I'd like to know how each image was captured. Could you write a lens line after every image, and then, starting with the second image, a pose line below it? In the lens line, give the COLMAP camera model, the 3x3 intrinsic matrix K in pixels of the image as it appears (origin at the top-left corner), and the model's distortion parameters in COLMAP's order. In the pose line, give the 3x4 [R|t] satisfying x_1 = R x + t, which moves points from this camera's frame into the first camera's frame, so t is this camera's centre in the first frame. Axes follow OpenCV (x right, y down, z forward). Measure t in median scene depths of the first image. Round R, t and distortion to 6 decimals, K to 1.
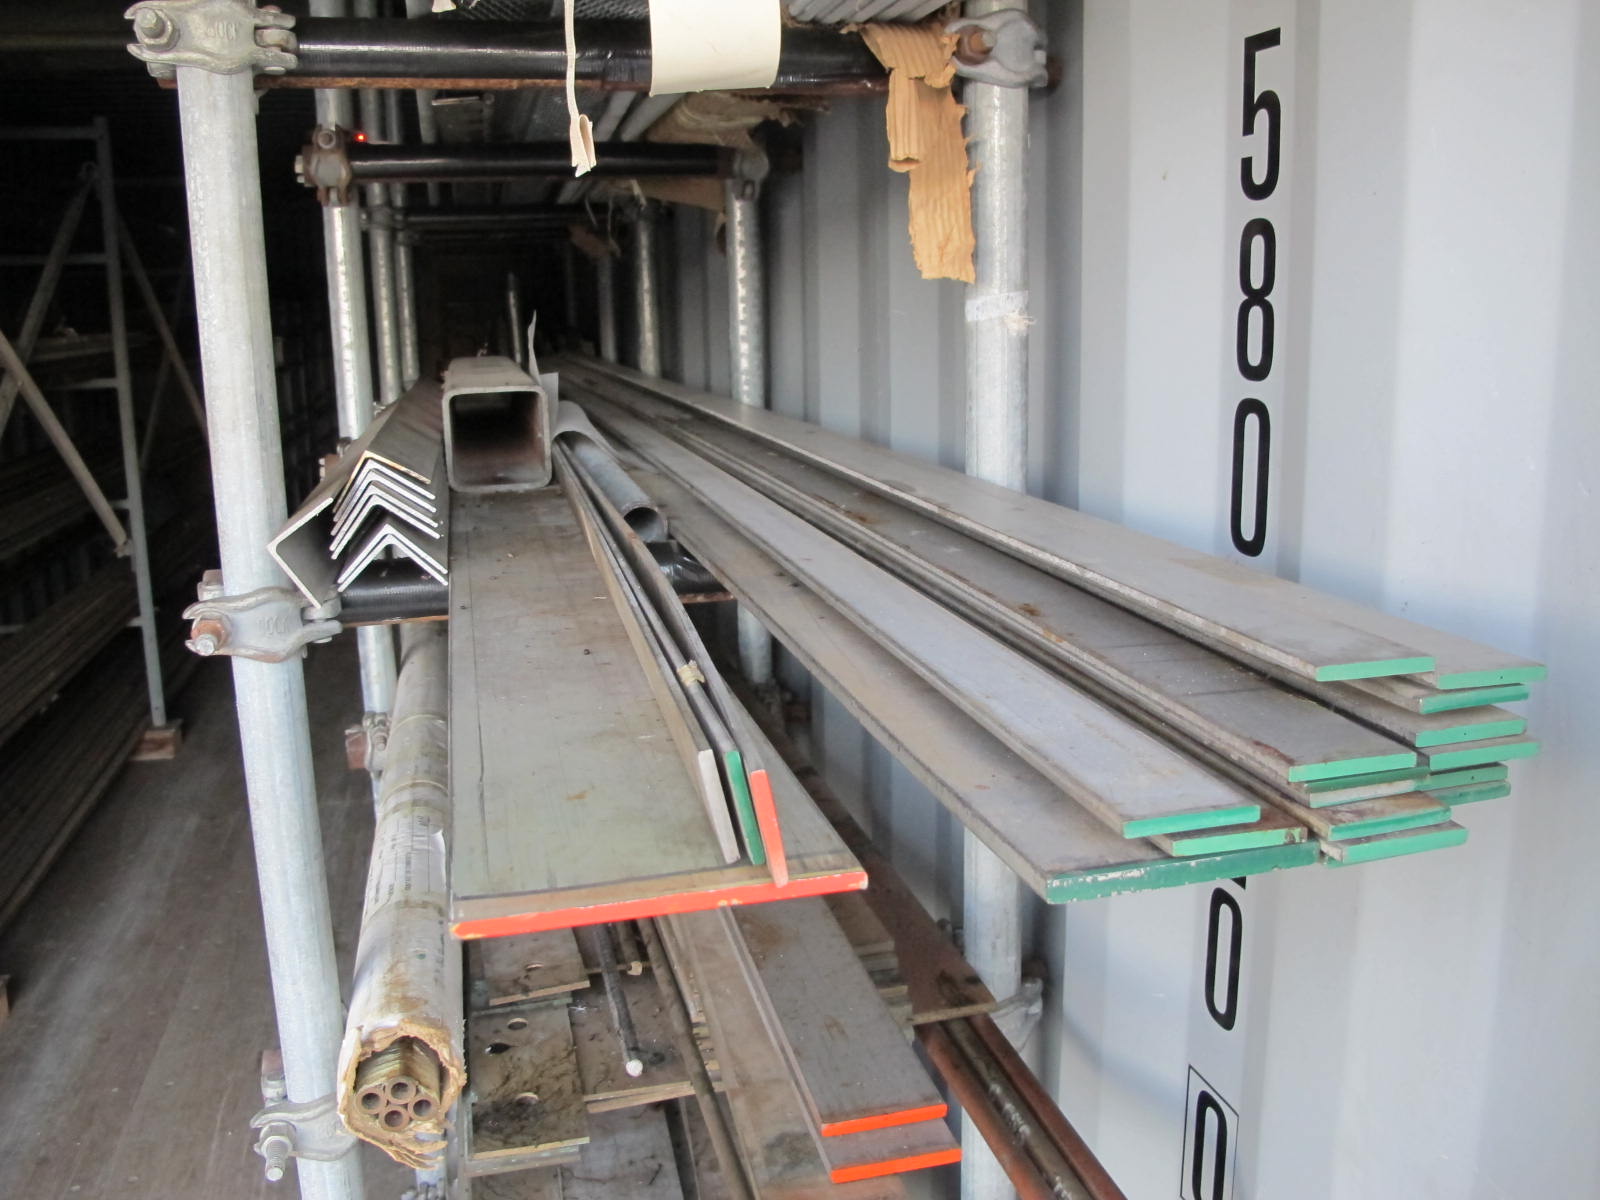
lens RADIAL K [[1347.8, 0, 781.0], [0, 1347.8, 561.9], [0, 0, 1]] dist [-0.150444, 0.115603]
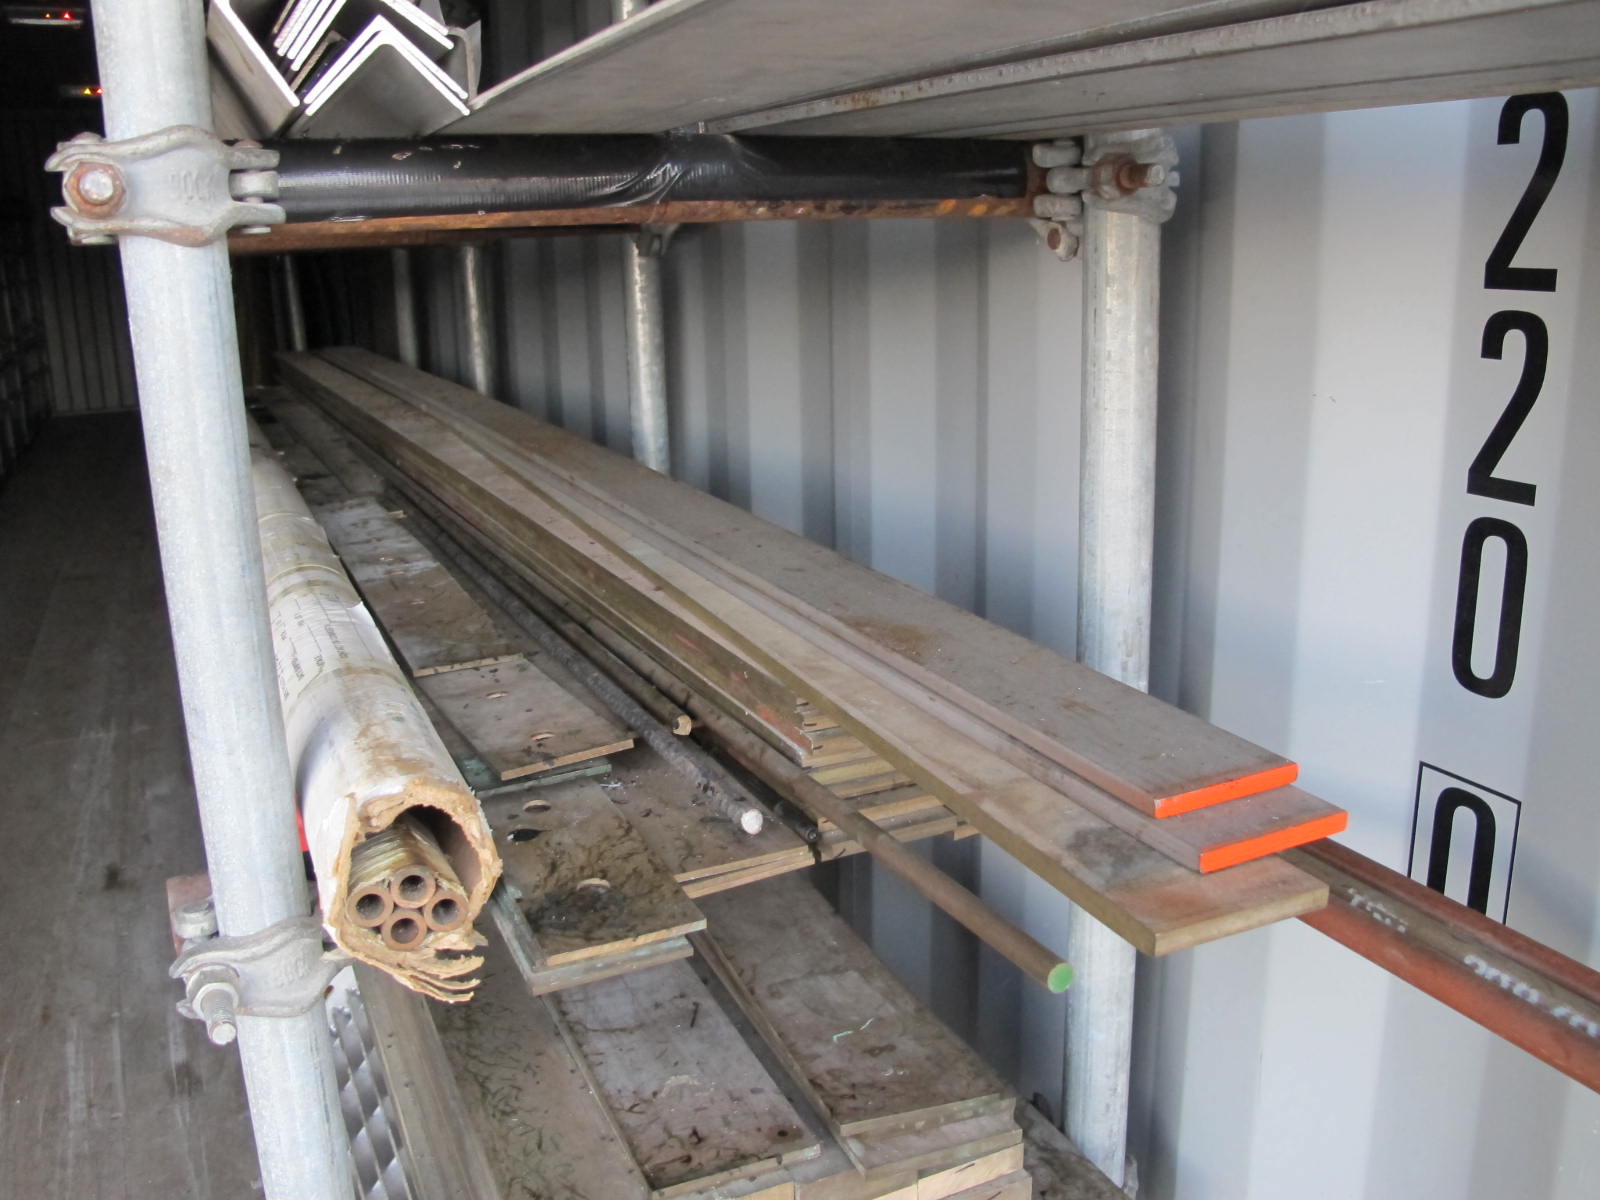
lens RADIAL K [[1347.8, 0, 781.0], [0, 1347.8, 561.9], [0, 0, 1]] dist [-0.150444, 0.115603]
pose [[0.980508, -0.050085, 0.189986, -0.215572], [0.042460, 0.998129, 0.043997, 0.204378], [-0.191834, -0.035072, 0.980801, 0.284297]]
